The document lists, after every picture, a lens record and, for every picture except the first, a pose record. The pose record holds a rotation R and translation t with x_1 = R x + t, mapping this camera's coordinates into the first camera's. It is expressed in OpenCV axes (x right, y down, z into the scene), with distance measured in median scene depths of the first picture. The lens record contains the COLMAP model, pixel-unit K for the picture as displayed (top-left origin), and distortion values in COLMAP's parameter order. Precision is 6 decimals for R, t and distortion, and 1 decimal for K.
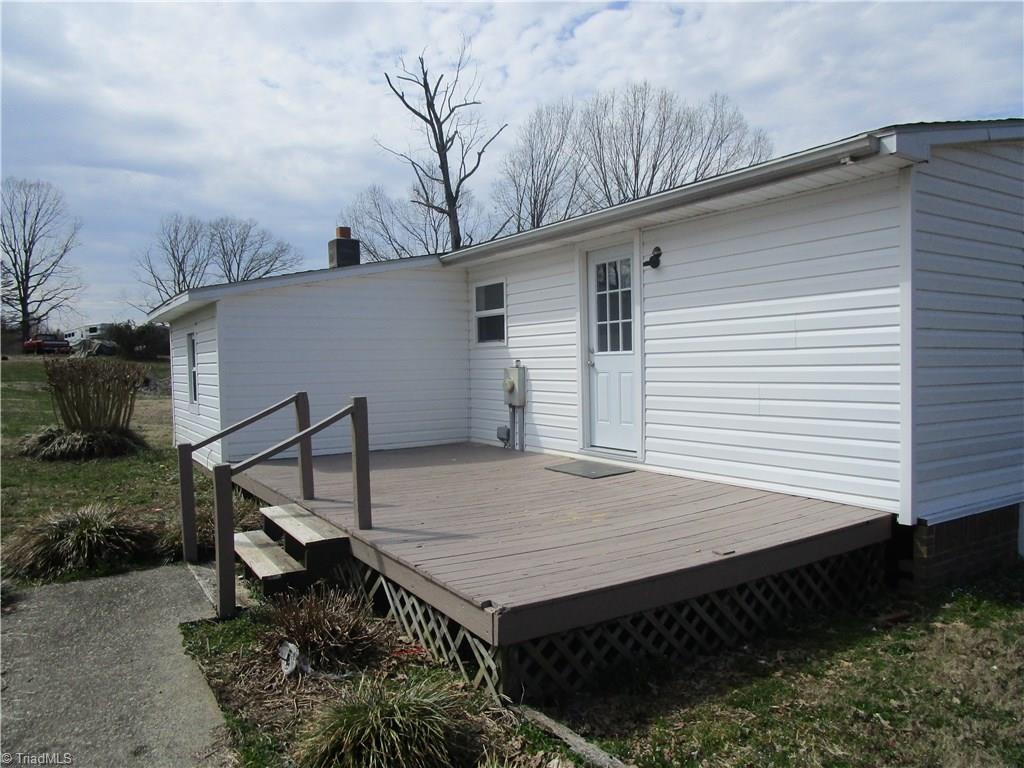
lens RADIAL K [[735.4, 0, 513.4], [0, 735.4, 381.2], [0, 0, 1]] dist [-0.029117, 0.004083]
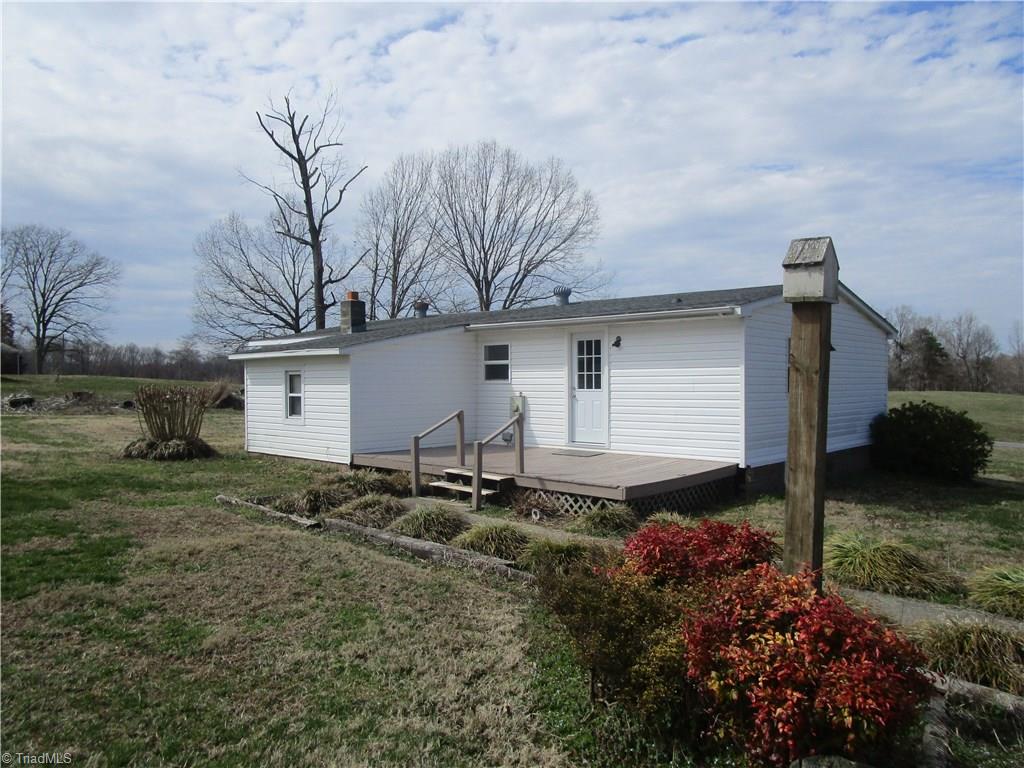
lens RADIAL K [[722.1, 0, 508.8], [0, 722.1, 428.8], [0, 0, 1]] dist [-0.027454, 0.002831]
pose [[0.969627, -0.002041, 0.244579, -0.479548], [-0.006868, 0.999344, 0.035568, -0.004803], [-0.244491, -0.036167, 0.968977, -0.670682]]
